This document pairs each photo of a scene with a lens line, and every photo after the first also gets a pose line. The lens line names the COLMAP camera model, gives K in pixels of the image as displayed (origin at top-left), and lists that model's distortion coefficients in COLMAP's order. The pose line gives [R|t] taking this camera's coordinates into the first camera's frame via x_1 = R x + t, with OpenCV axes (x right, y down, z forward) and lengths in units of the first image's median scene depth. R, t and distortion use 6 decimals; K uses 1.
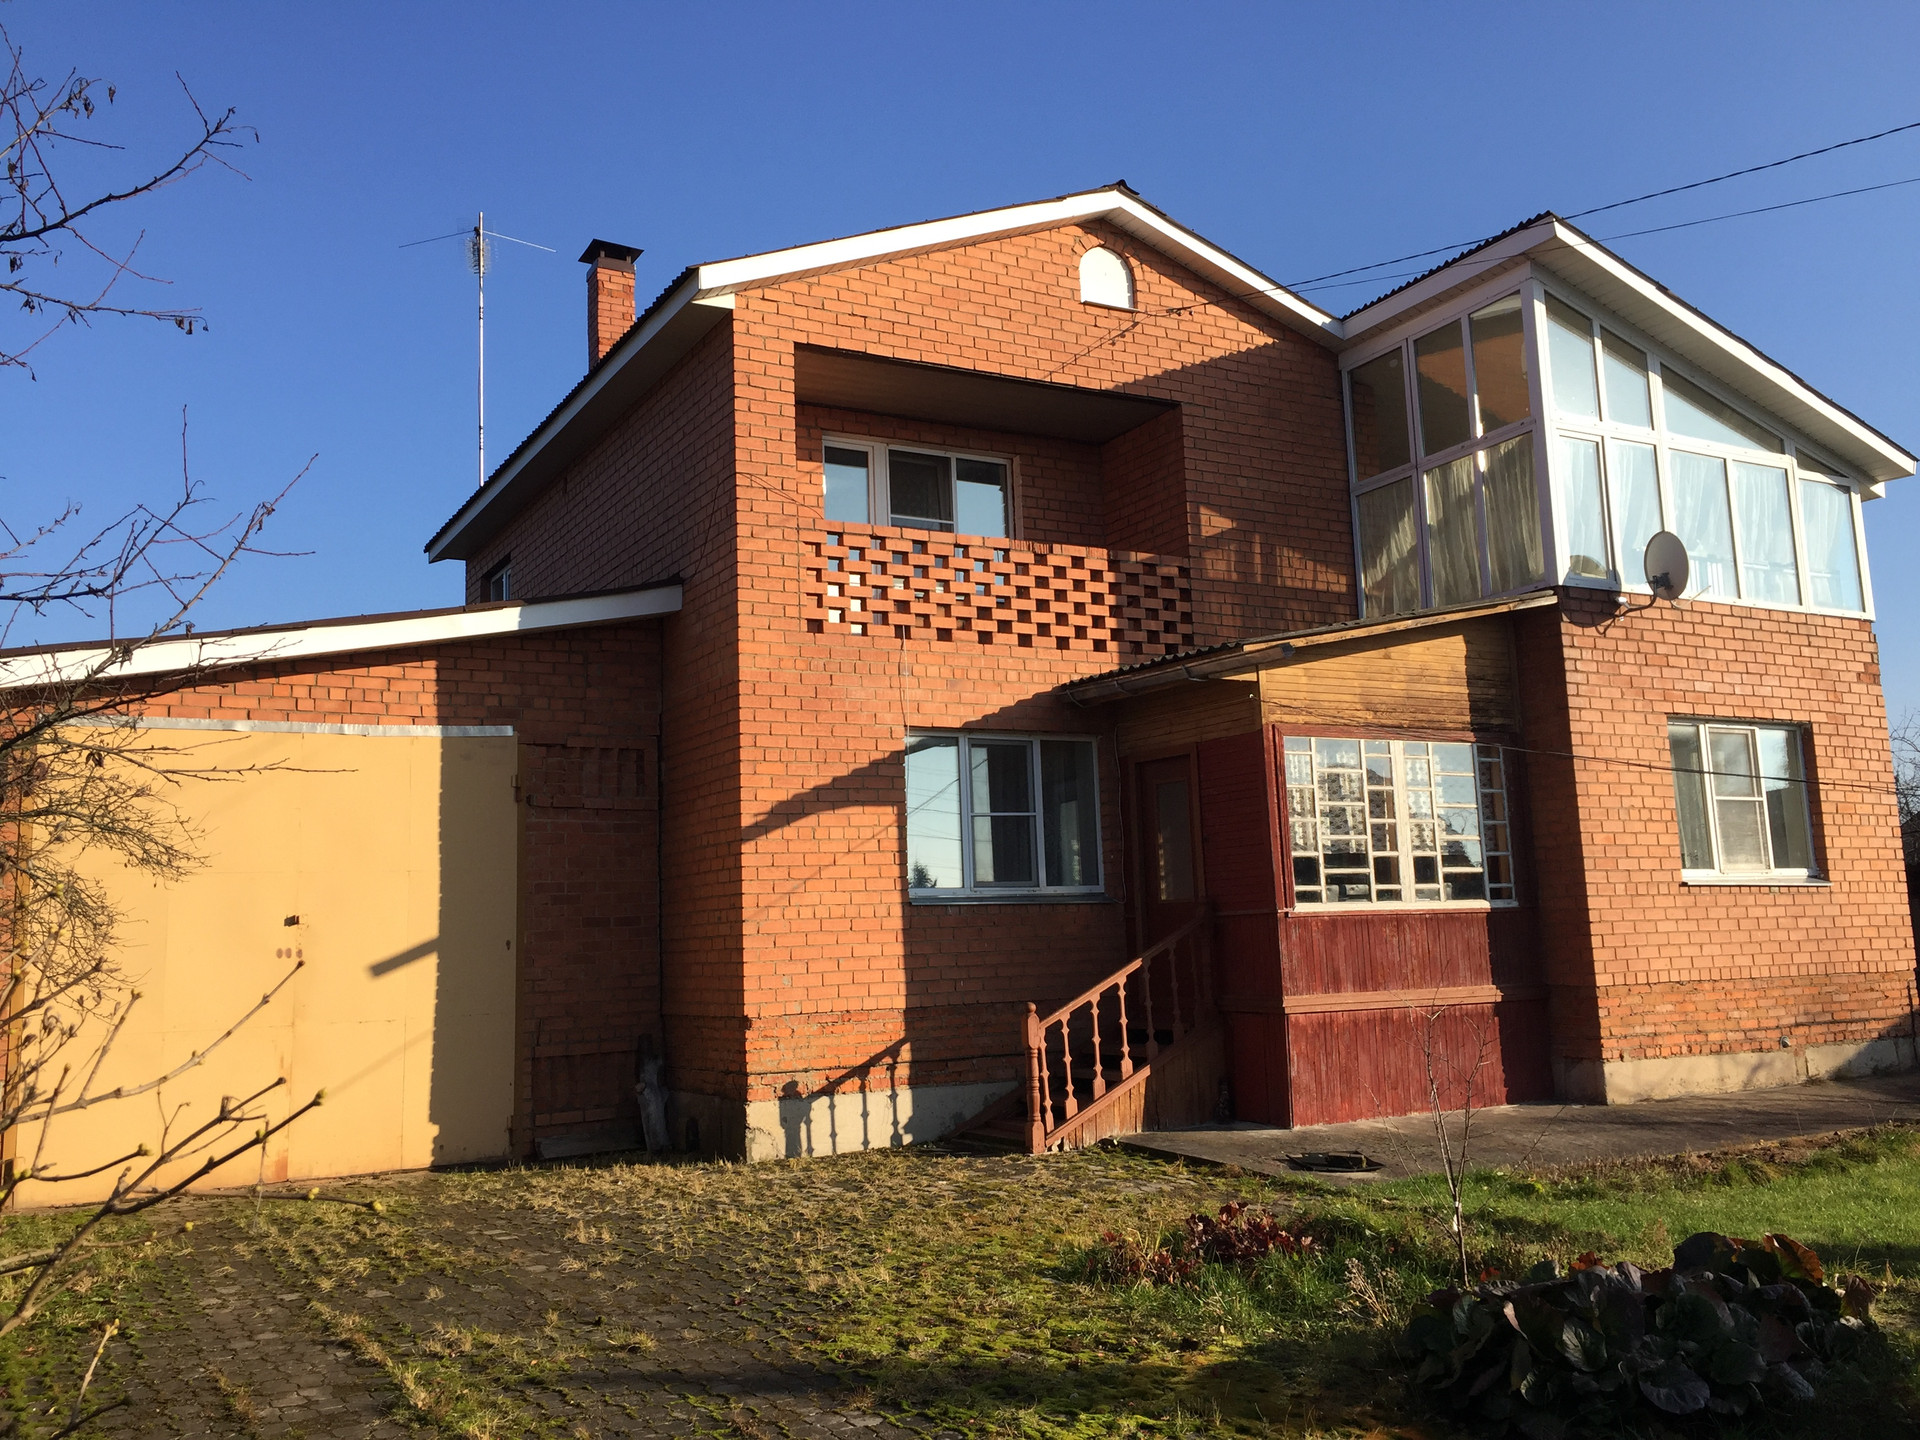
lens RADIAL K [[1634.0, 0, 941.9], [0, 1634.0, 708.2], [0, 0, 1]] dist [0.089873, -0.116007]
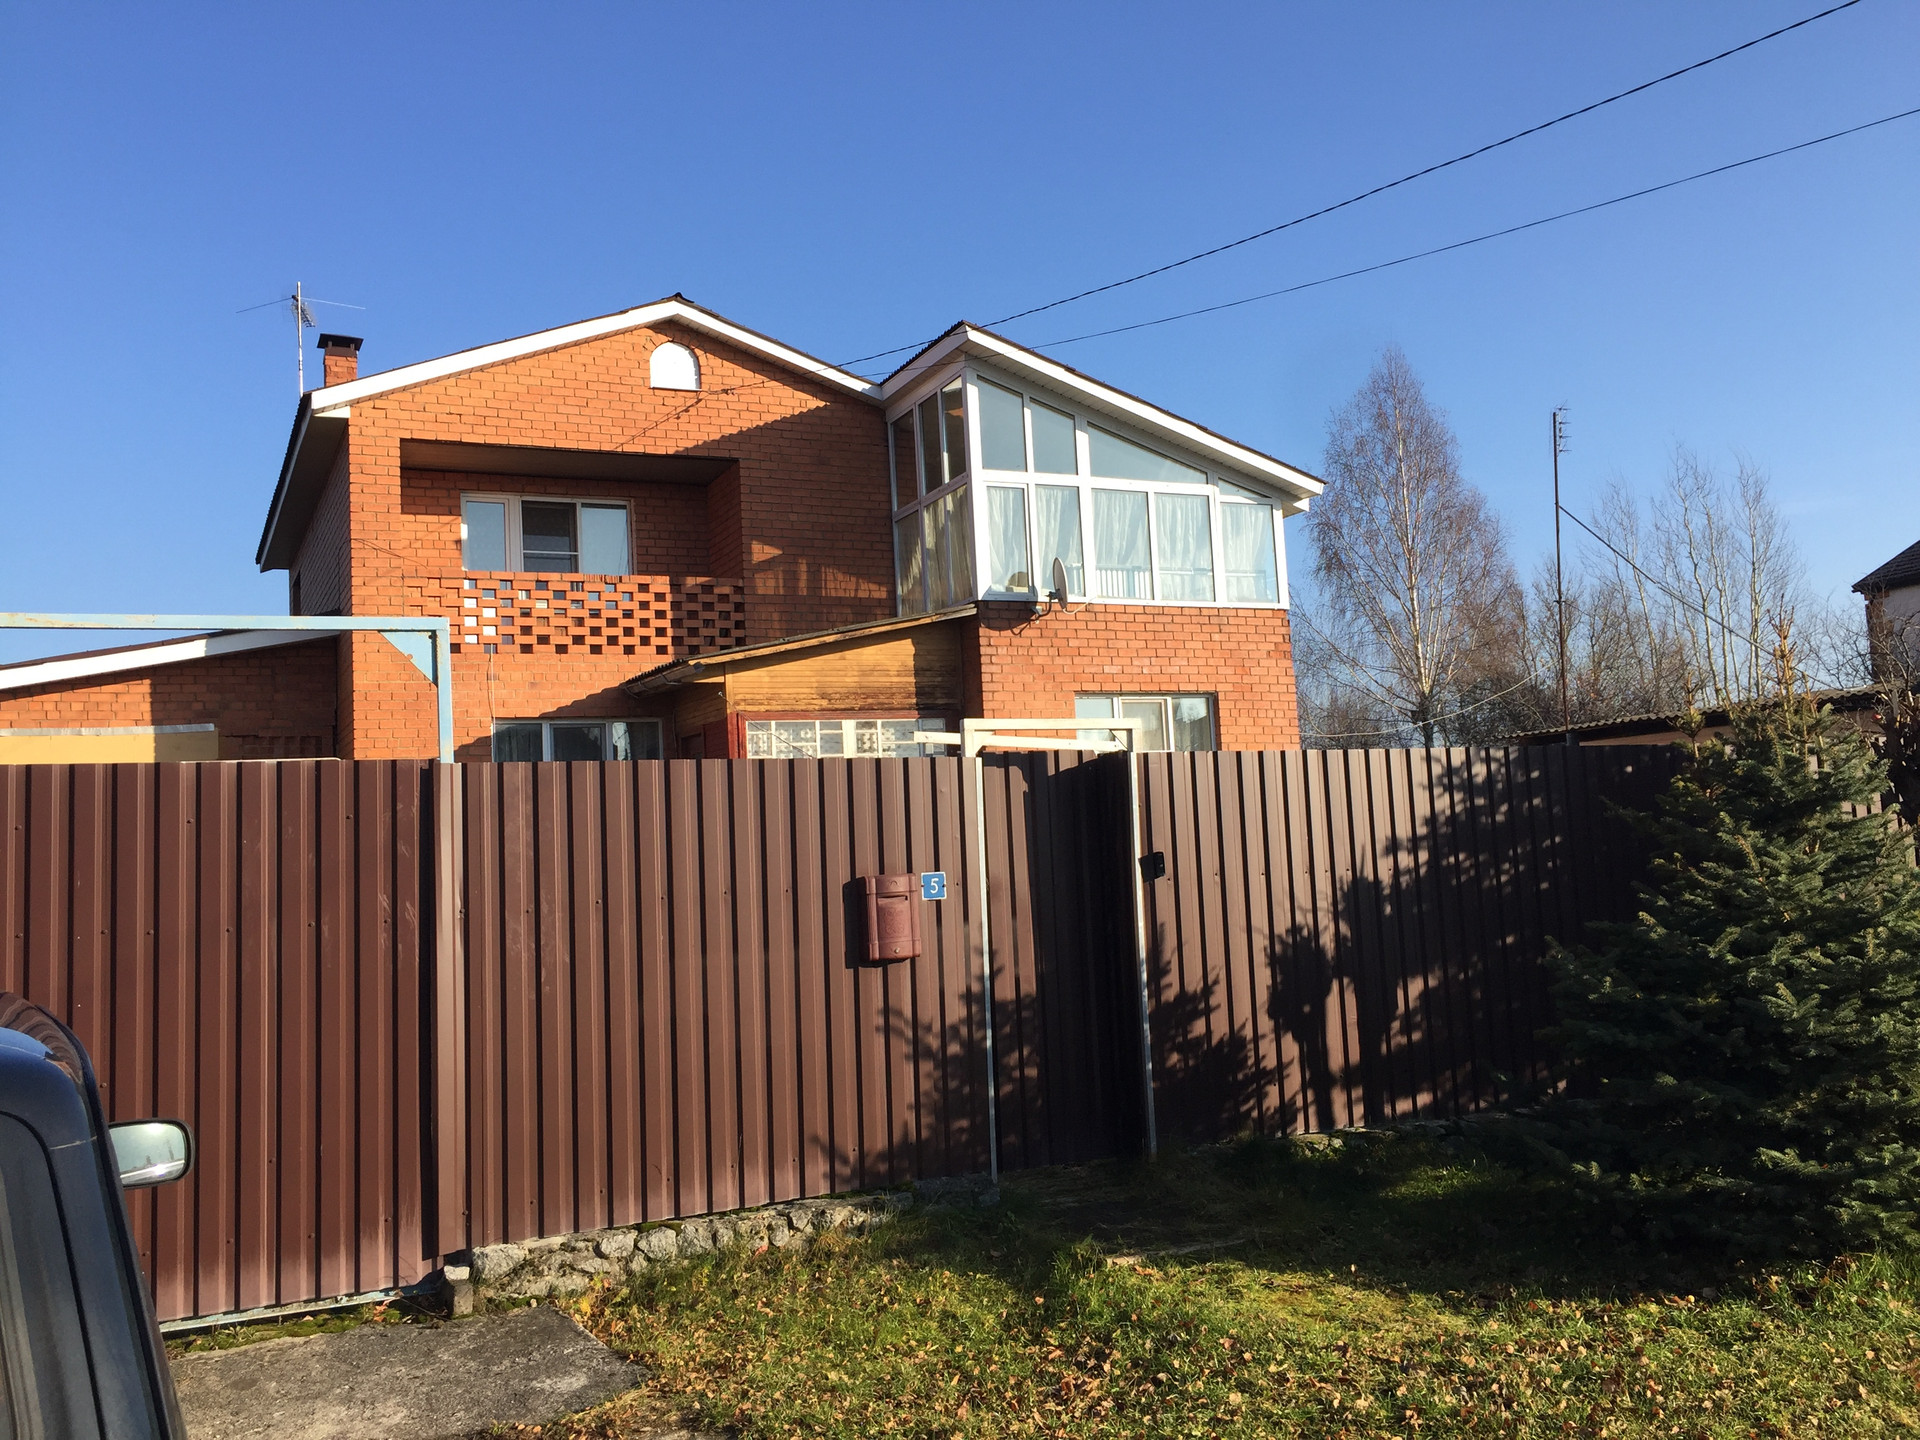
lens RADIAL K [[1634.0, 0, 941.9], [0, 1634.0, 708.2], [0, 0, 1]] dist [0.089873, -0.116007]
pose [[0.997506, -0.022820, -0.066794, 0.409756], [0.026465, 0.998179, 0.054206, -0.056746], [0.065435, -0.055838, 0.996293, -0.320587]]
